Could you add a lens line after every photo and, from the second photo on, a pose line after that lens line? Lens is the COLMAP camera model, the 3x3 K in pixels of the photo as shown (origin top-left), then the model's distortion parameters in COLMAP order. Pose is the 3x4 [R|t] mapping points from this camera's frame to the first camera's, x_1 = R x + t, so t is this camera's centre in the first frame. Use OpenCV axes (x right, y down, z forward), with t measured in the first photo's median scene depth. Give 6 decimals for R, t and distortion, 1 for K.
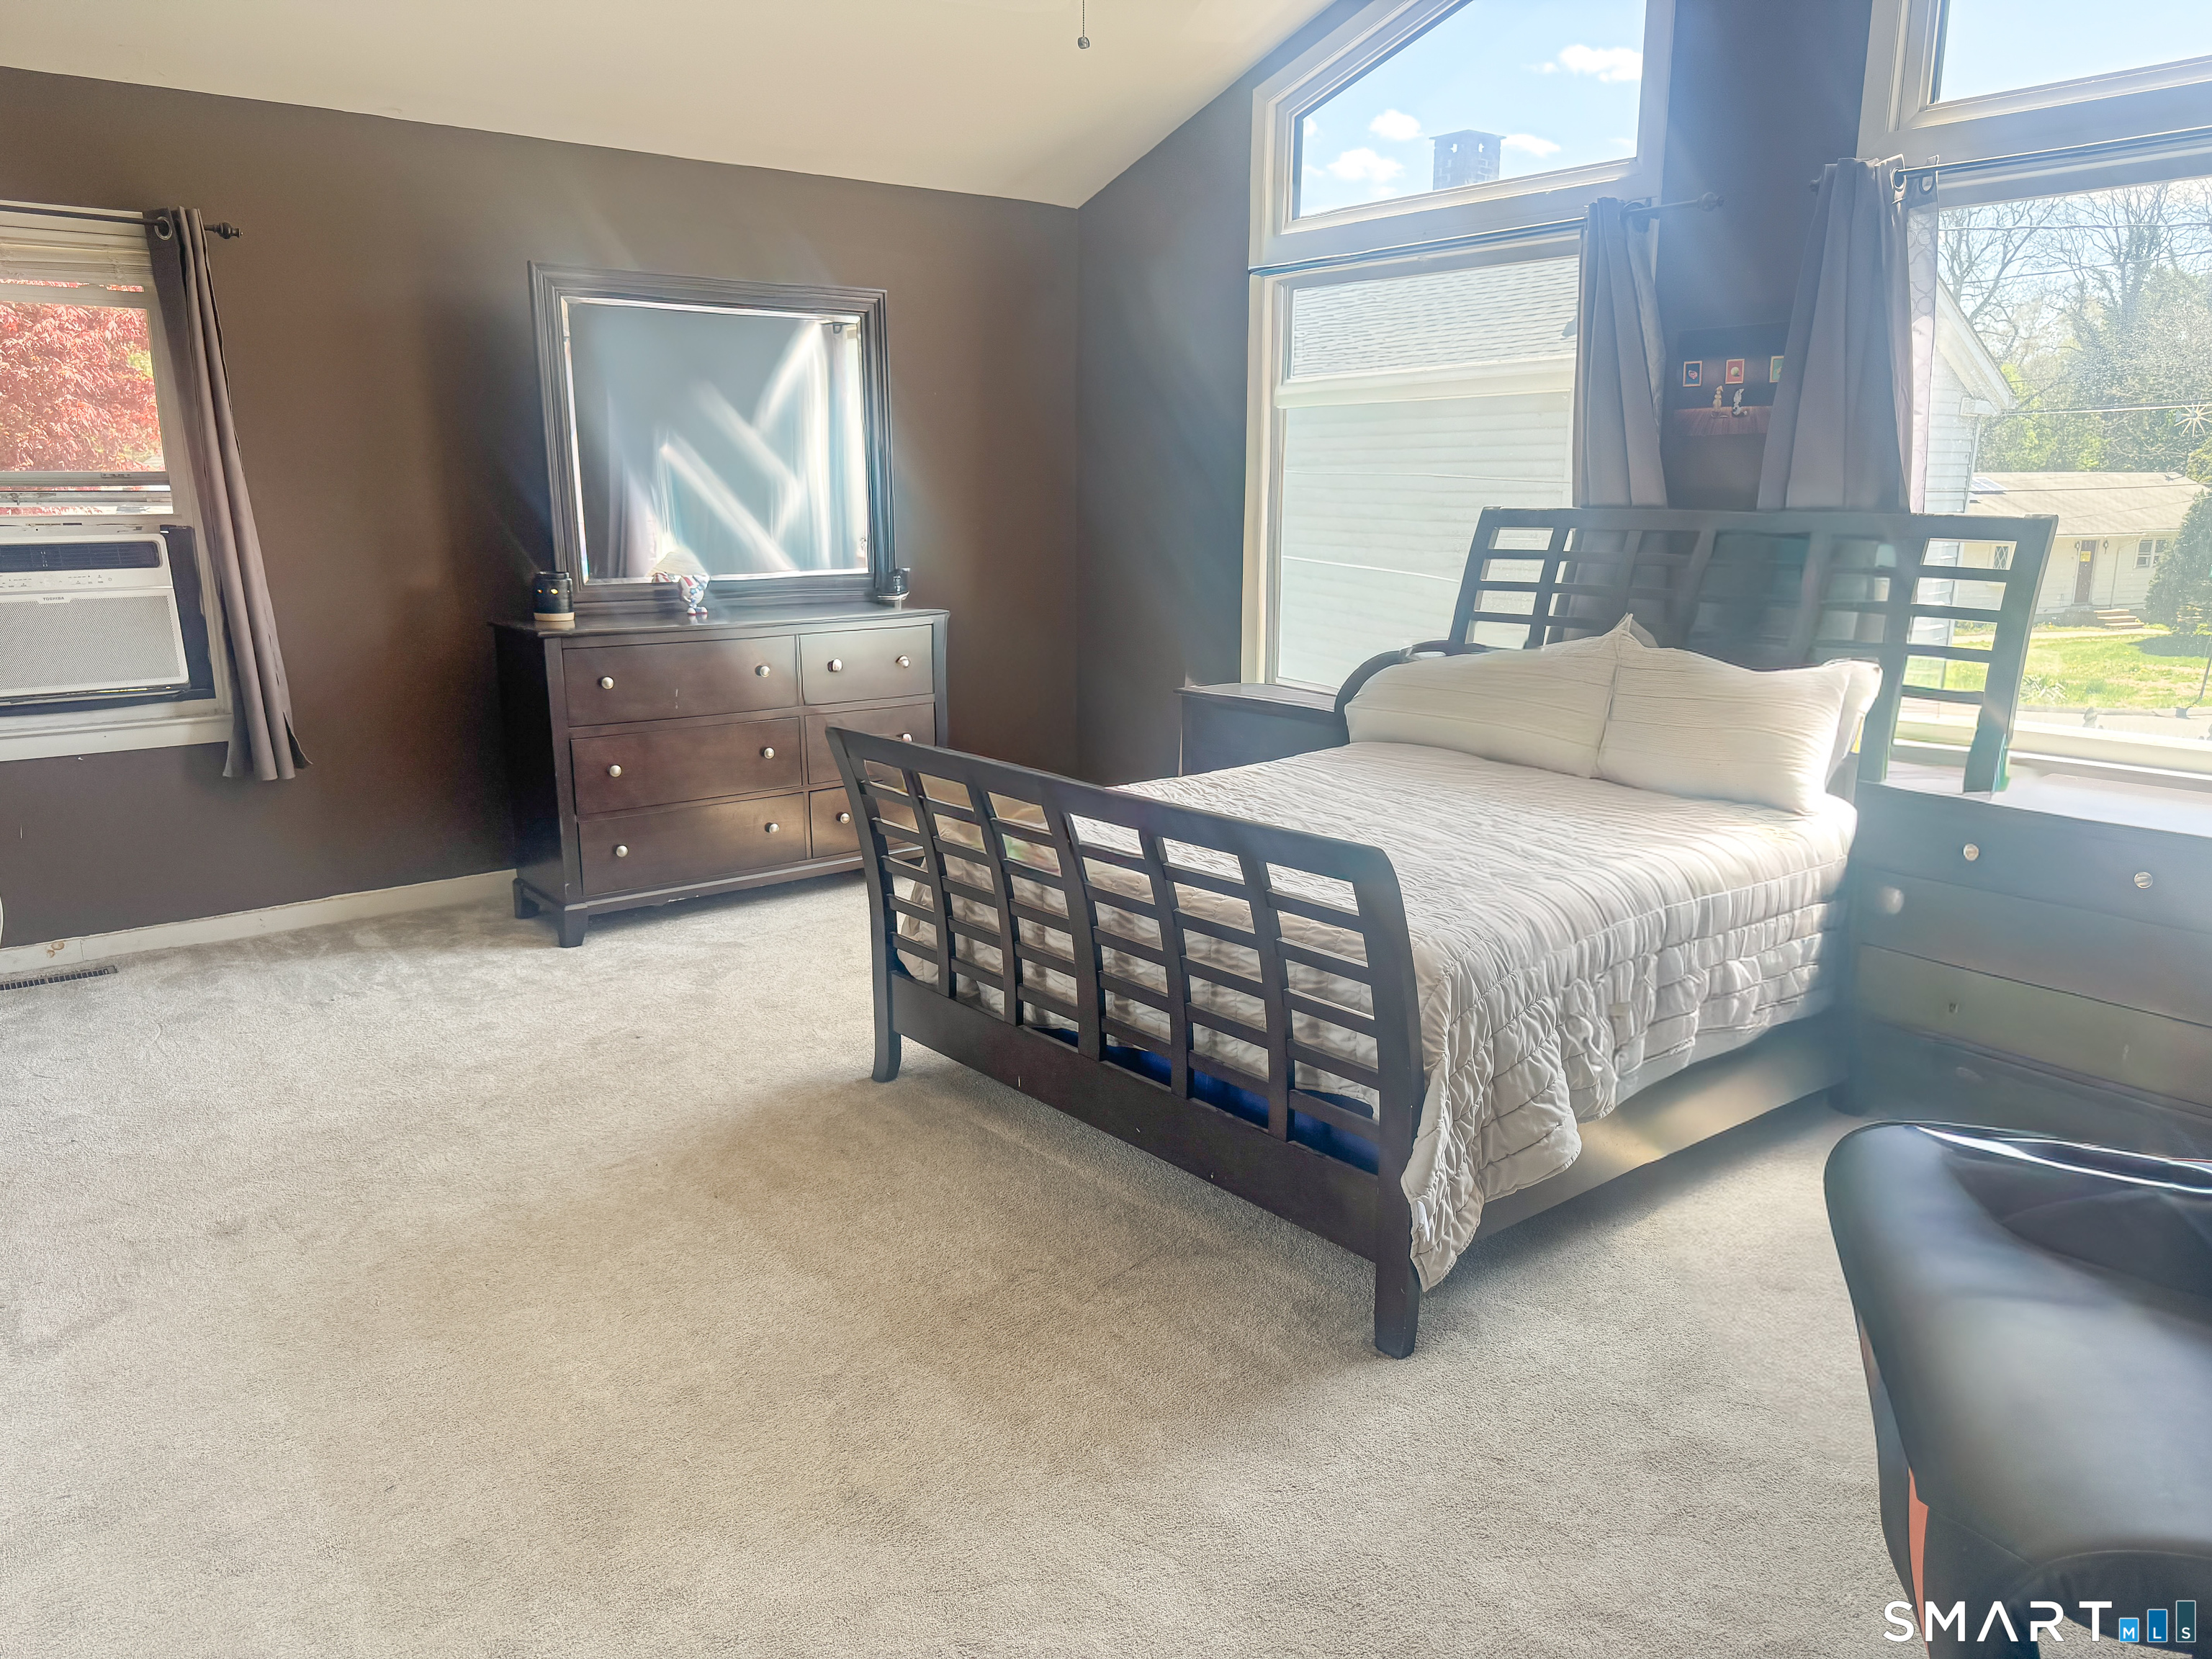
lens RADIAL K [[1558.5, 0, 1093.5], [0, 1558.5, 824.3], [0, 0, 1]] dist [0.077557, -0.098489]
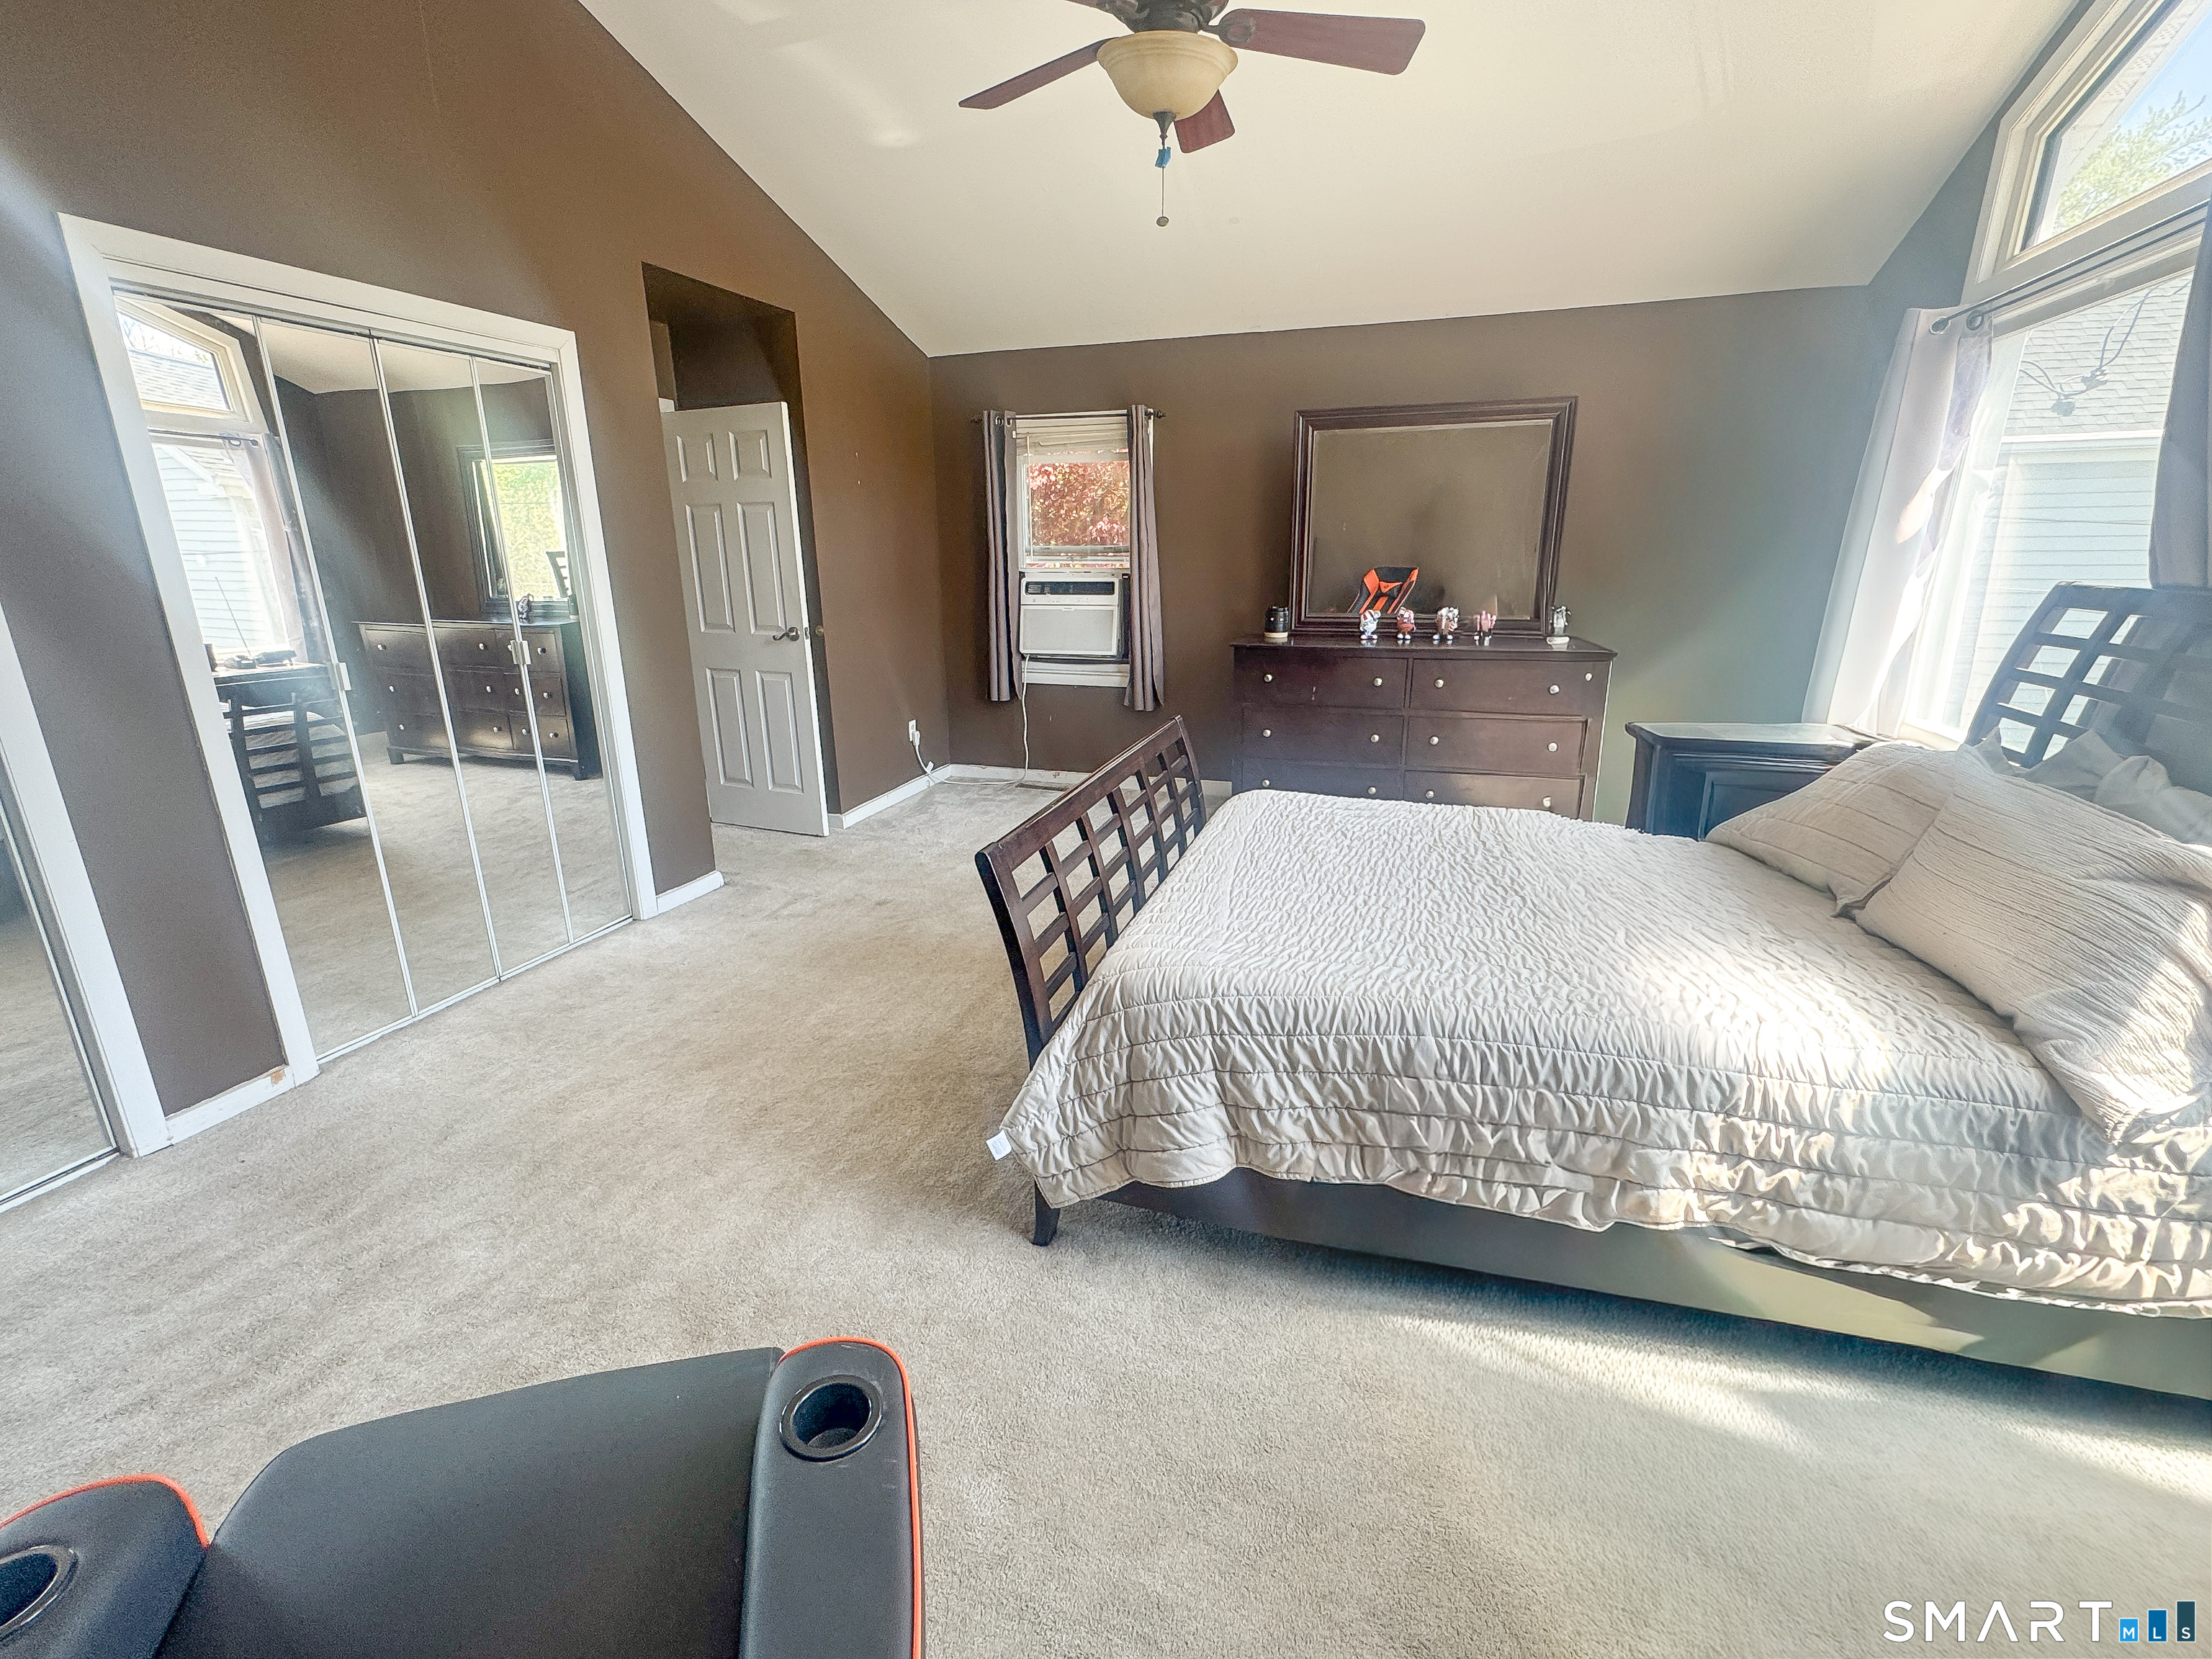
lens RADIAL K [[970.8, 0, 1104.8], [0, 970.8, 825.4], [0, 0, 1]] dist [-0.005453, 0.001495]
pose [[0.540093, 0.231380, -0.809174, 0.444126], [-0.172401, 0.971493, 0.162723, -0.077552], [0.823758, 0.051617, 0.564587, 0.319258]]
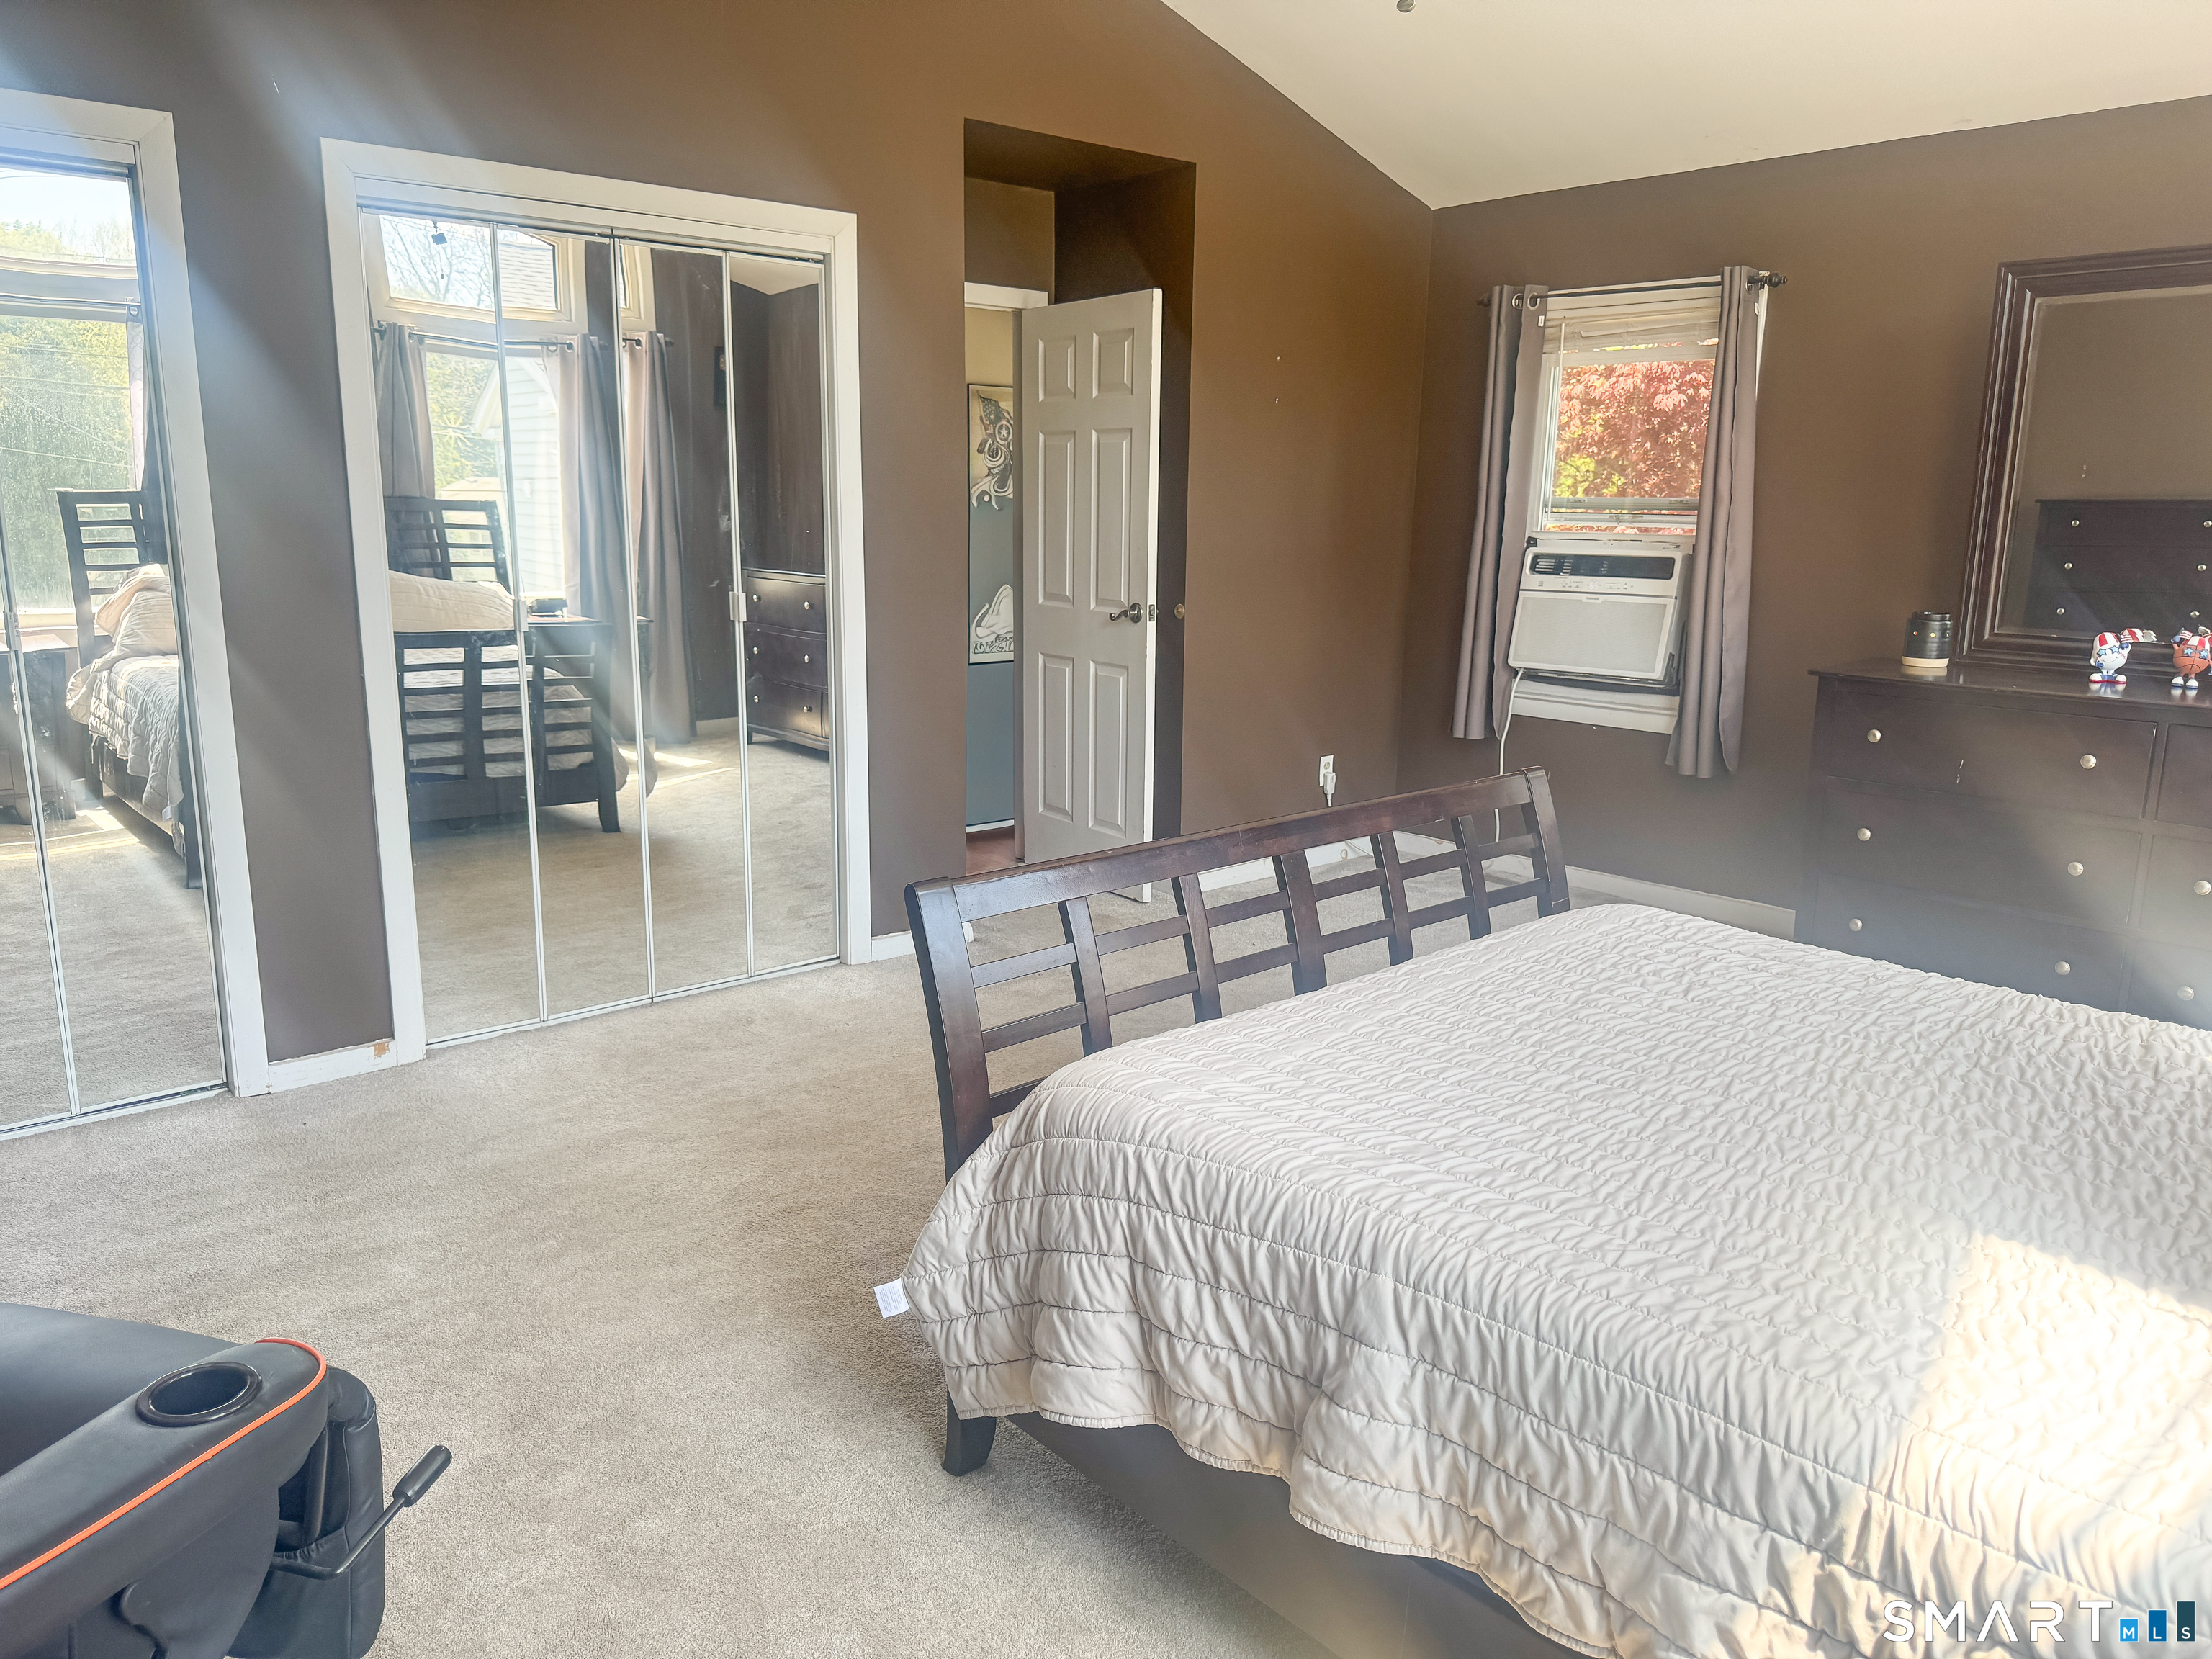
lens RADIAL K [[1558.5, 0, 1104.0], [0, 1558.5, 825.9], [0, 0, 1]] dist [0.077557, -0.098489]
pose [[0.050942, 0.208312, -0.976735, 0.561204], [-0.227779, 0.954651, 0.191722, -0.115500], [0.972379, 0.212713, 0.096081, 0.512322]]
